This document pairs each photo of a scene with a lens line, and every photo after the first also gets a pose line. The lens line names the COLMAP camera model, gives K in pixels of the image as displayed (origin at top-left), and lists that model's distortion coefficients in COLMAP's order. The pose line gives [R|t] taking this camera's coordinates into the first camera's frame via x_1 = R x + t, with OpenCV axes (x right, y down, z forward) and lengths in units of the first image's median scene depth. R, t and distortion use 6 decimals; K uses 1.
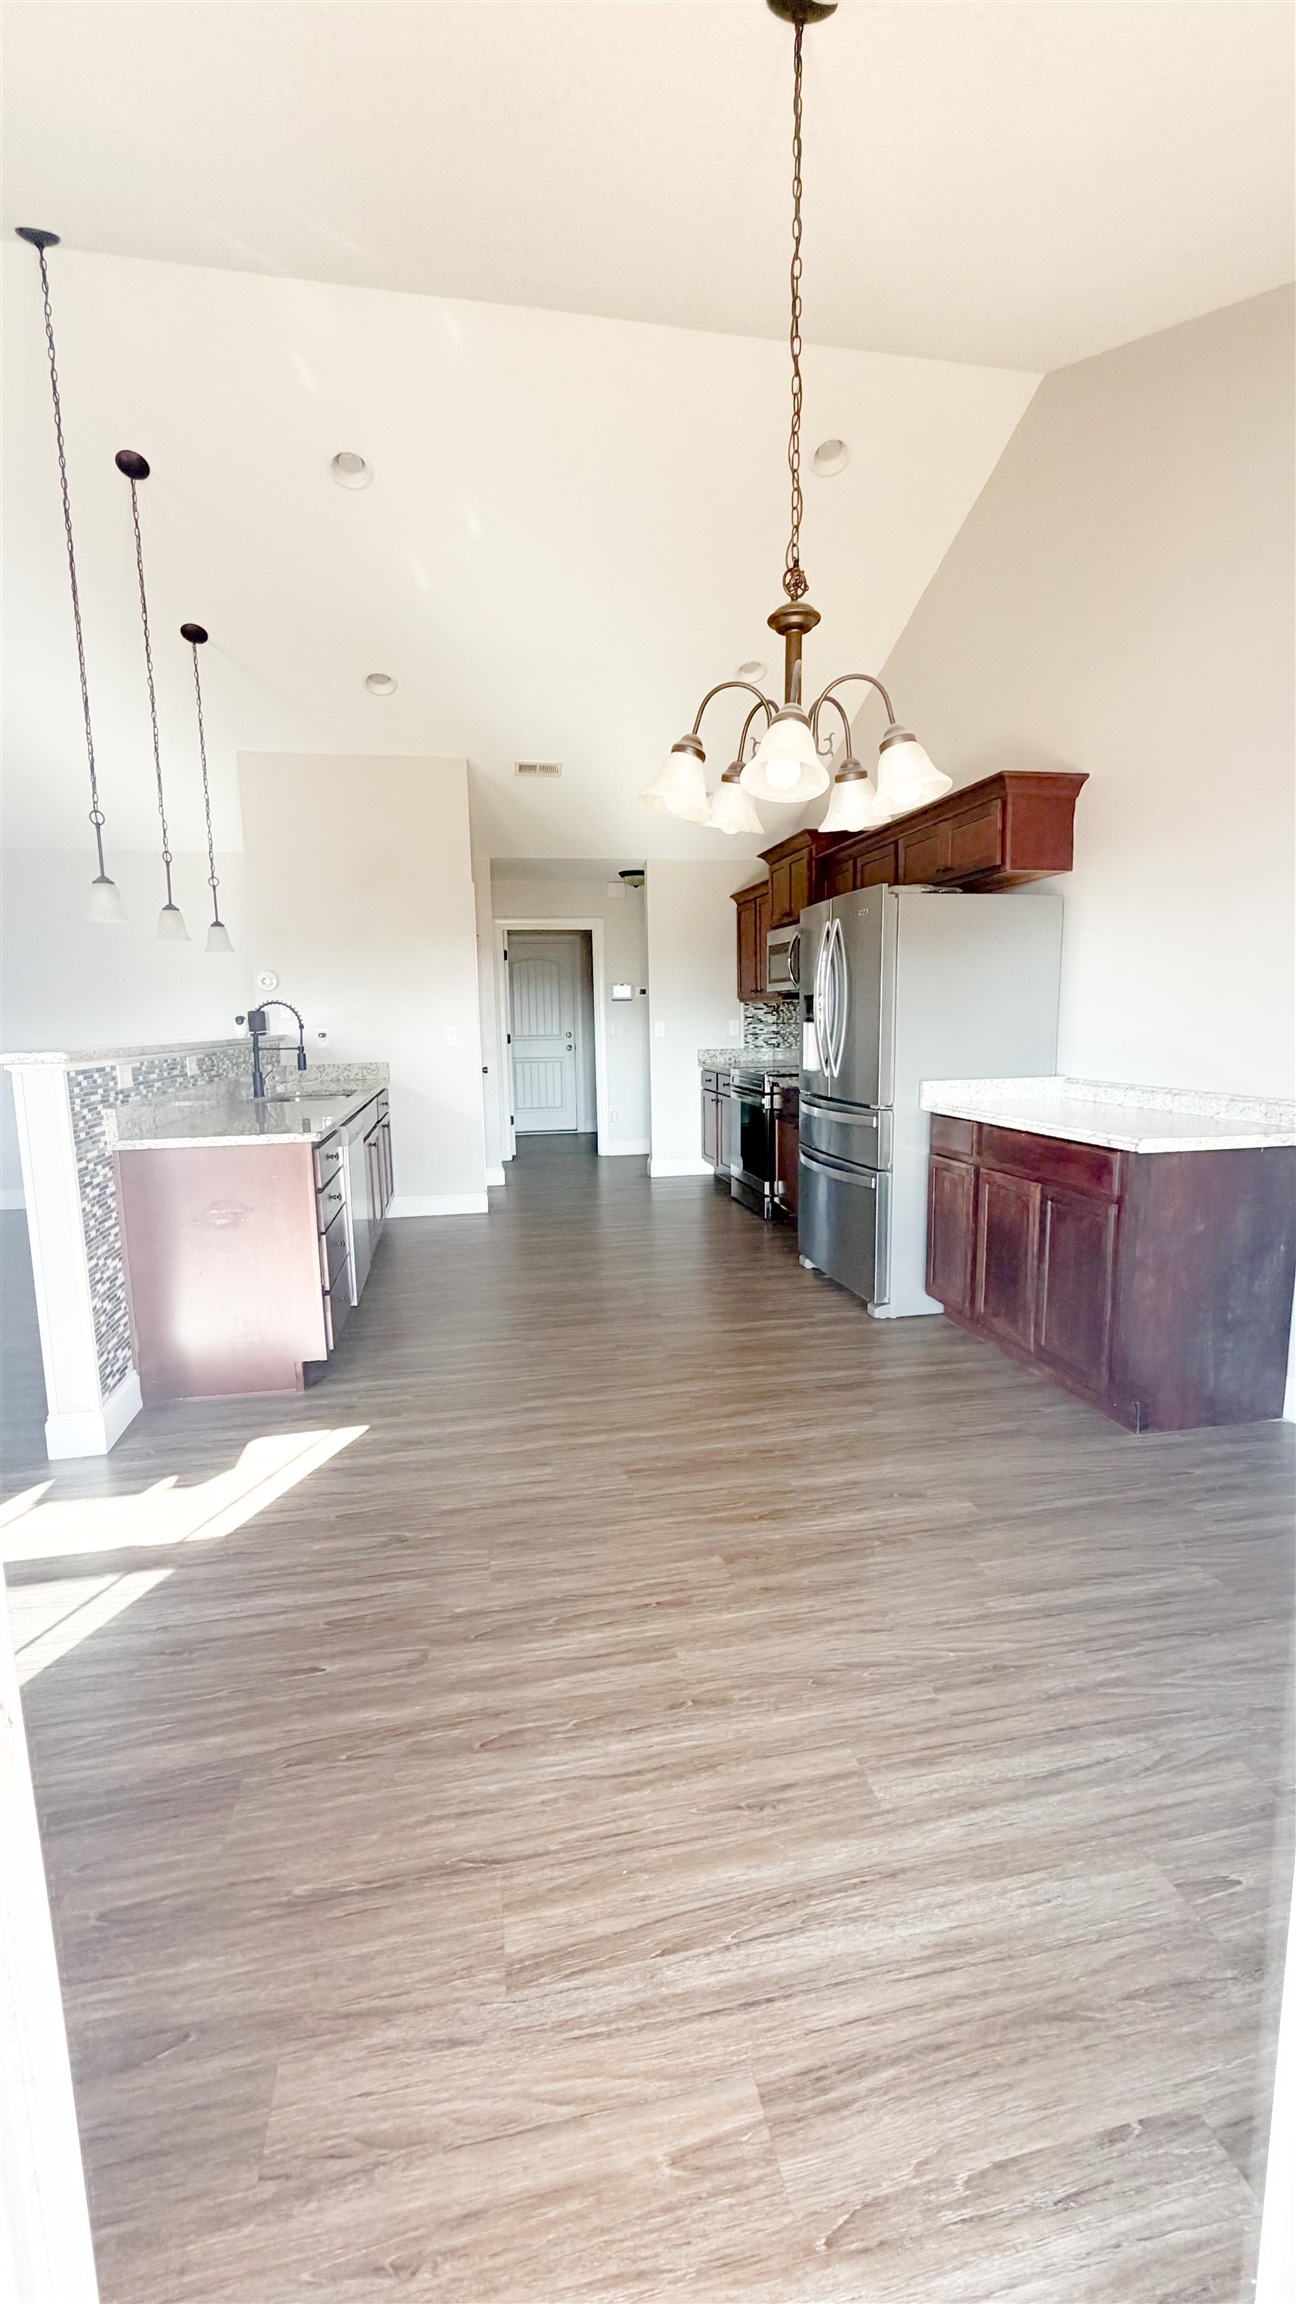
lens RADIAL K [[910.1, 0, 638.8], [0, 910.1, 1145.2], [0, 0, 1]] dist [0.000684, 0.000487]
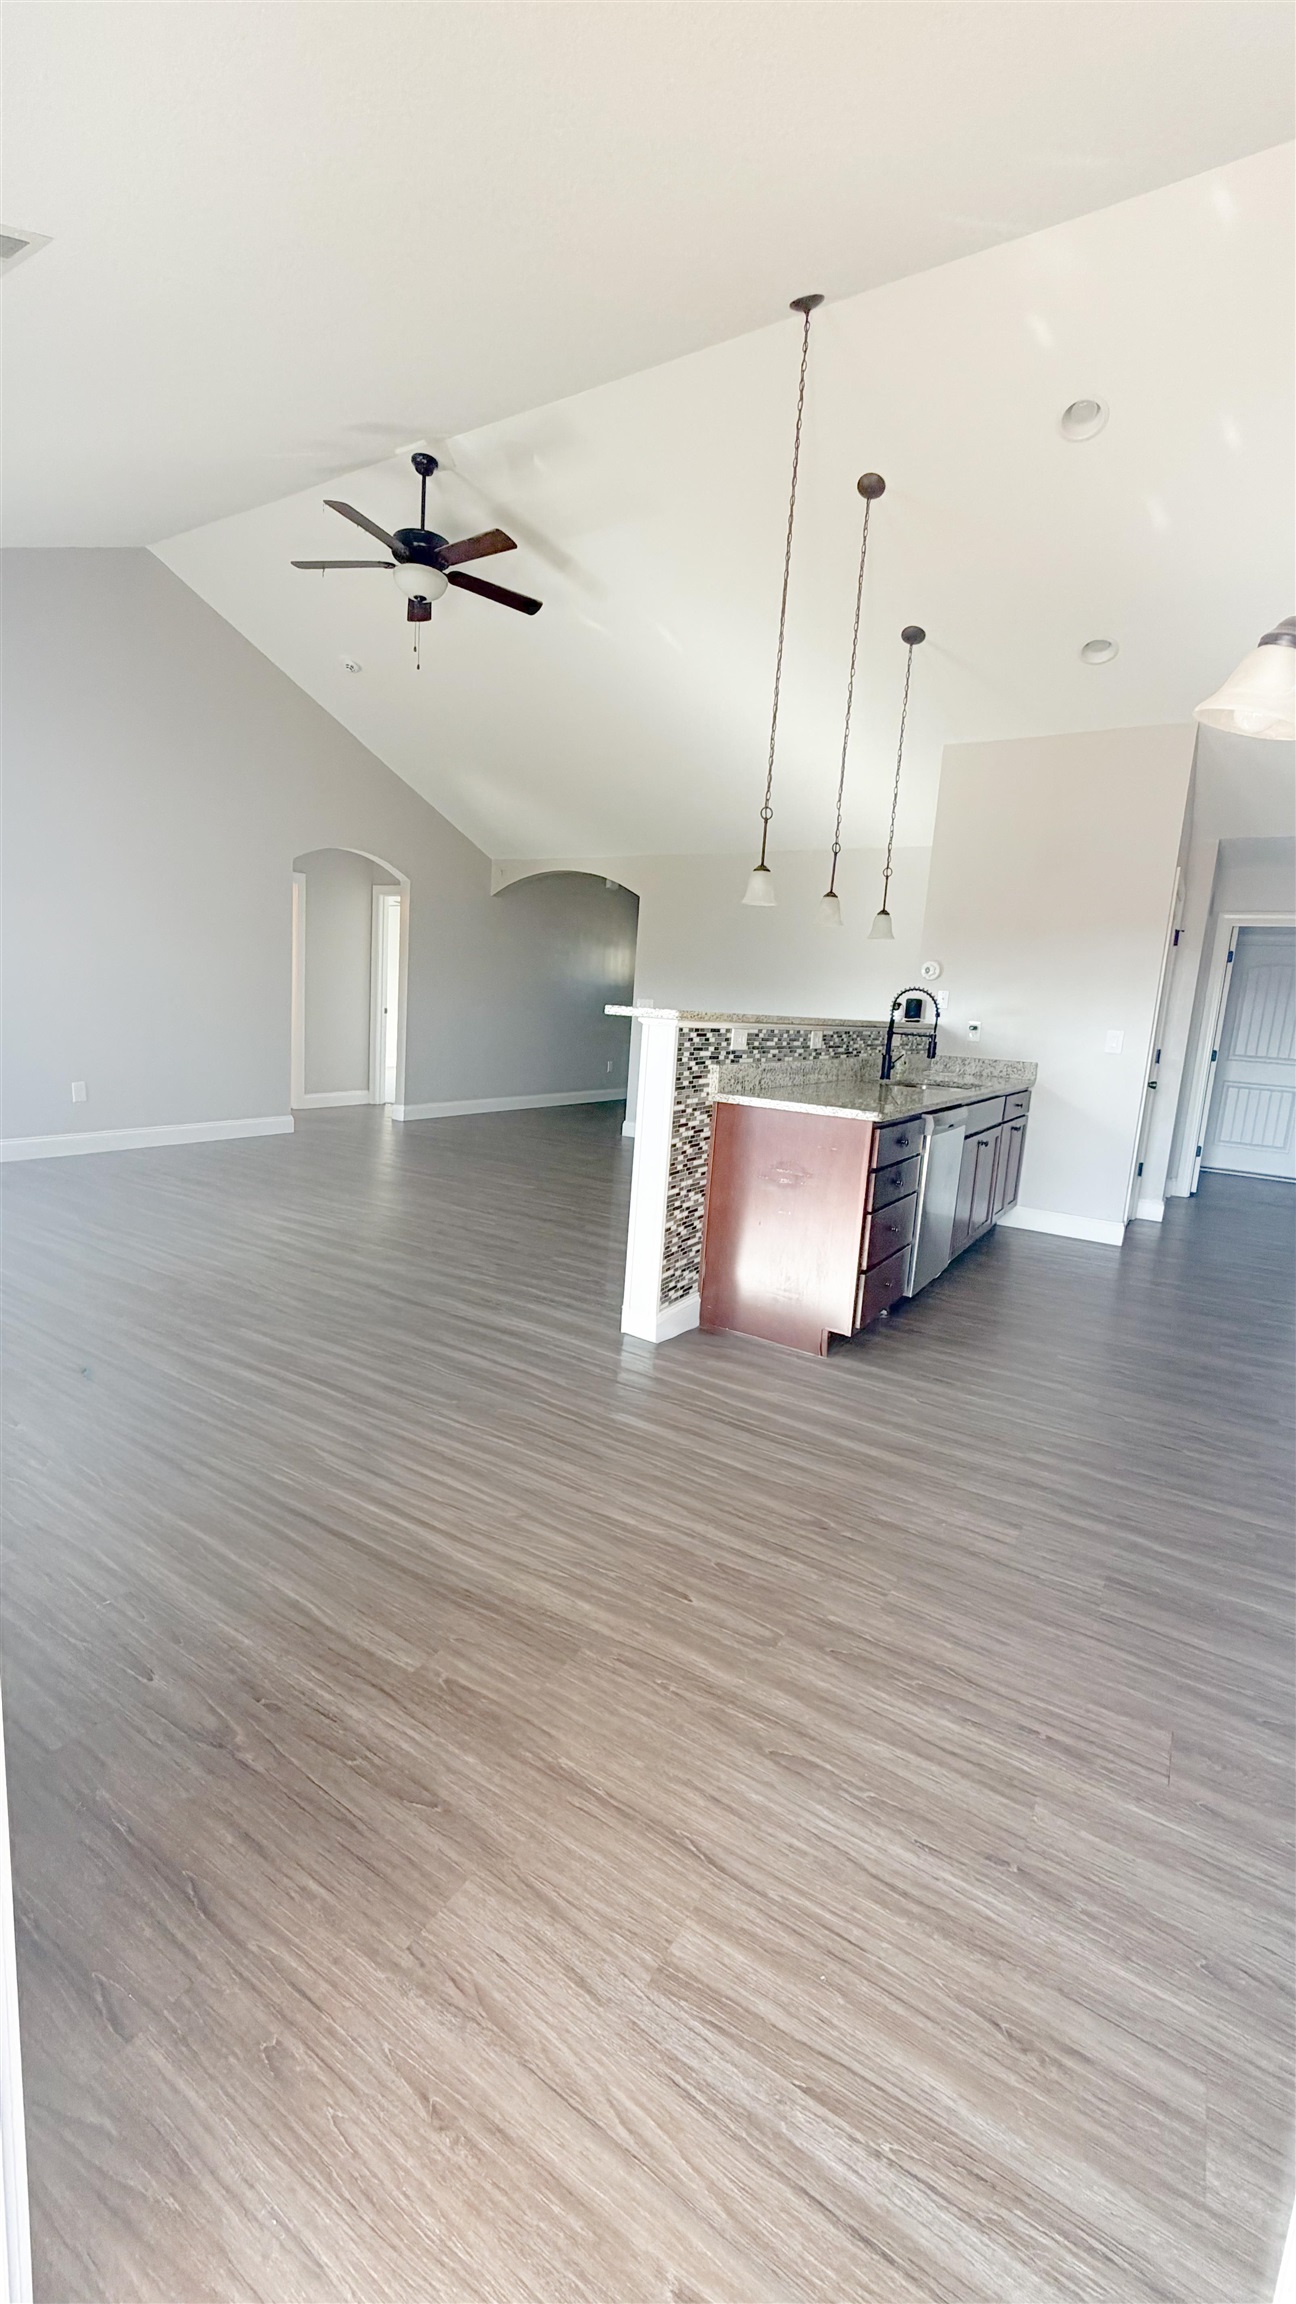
lens RADIAL K [[910.1, 0, 652.1], [0, 910.1, 1145.7], [0, 0, 1]] dist [0.000684, 0.000487]
pose [[0.731732, 0.171773, -0.659593, 0.222880], [-0.172196, 0.982919, 0.064946, -0.000328], [0.659482, 0.066056, 0.748812, 0.148617]]
